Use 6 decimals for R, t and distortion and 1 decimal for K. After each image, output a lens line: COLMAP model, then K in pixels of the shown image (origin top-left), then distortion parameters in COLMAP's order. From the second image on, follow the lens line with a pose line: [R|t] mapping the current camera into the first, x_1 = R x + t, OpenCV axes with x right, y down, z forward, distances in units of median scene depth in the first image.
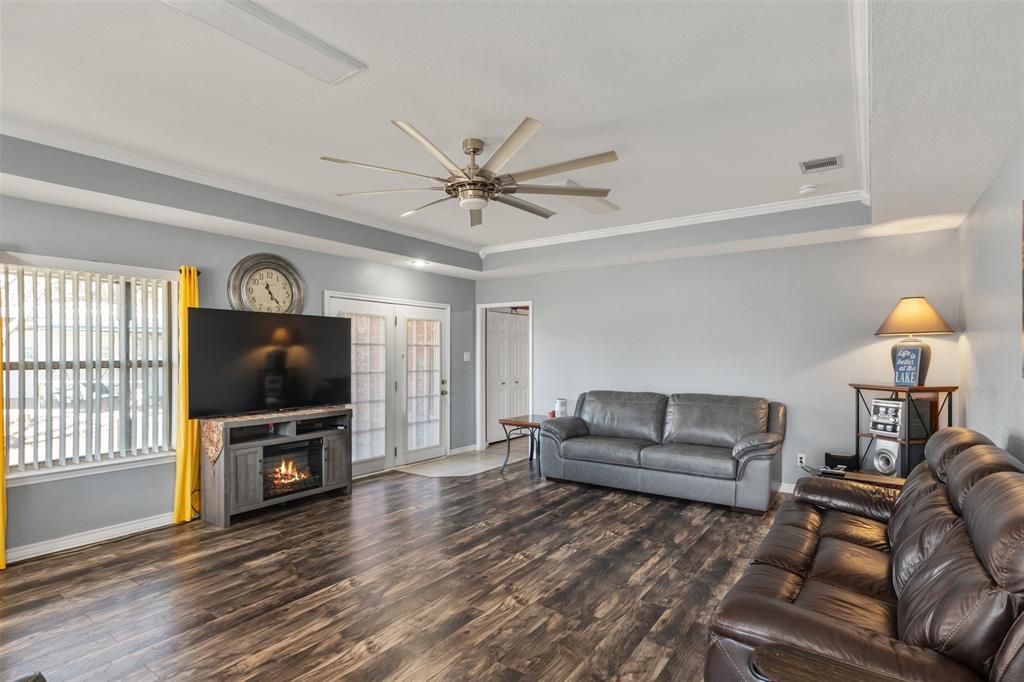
lens RADIAL K [[513.2, 0, 515.1], [0, 513.2, 349.1], [0, 0, 1]] dist [-0.006402, -0.000379]
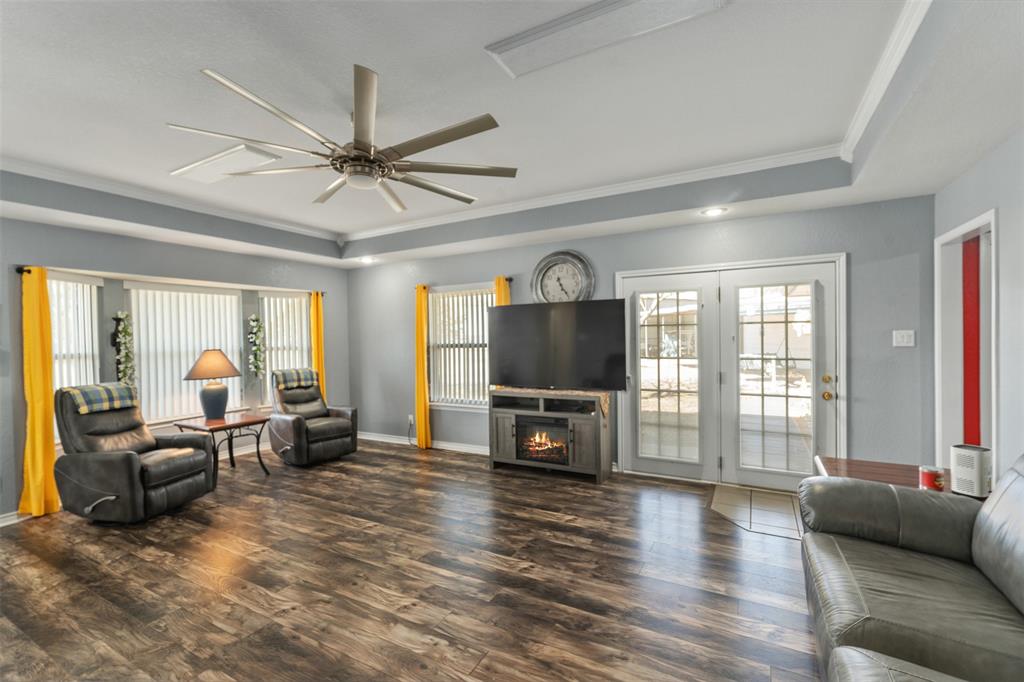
lens RADIAL K [[443.9, 0, 512.0], [0, 443.9, 341.0], [0, 0, 1]] dist [-0.003611, -0.000146]
pose [[0.108428, 0.008671, -0.994066, 0.583250], [0.025350, 0.999613, 0.011485, 0.002033], [0.993781, -0.026445, 0.108166, 0.919538]]
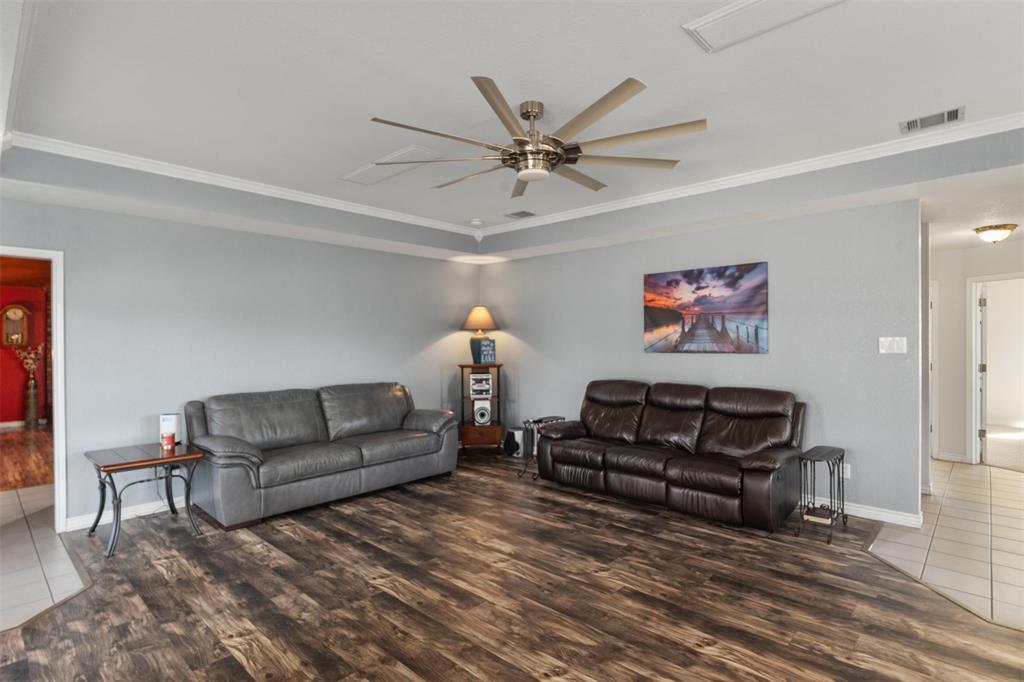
lens RADIAL K [[513.2, 0, 515.1], [0, 513.2, 349.1], [0, 0, 1]] dist [-0.006402, -0.000379]
pose [[0.132629, -0.015073, 0.991051, -0.747278], [-0.001520, 0.999880, 0.015411, 0.004280], [-0.991165, -0.003550, 0.132590, 0.716582]]
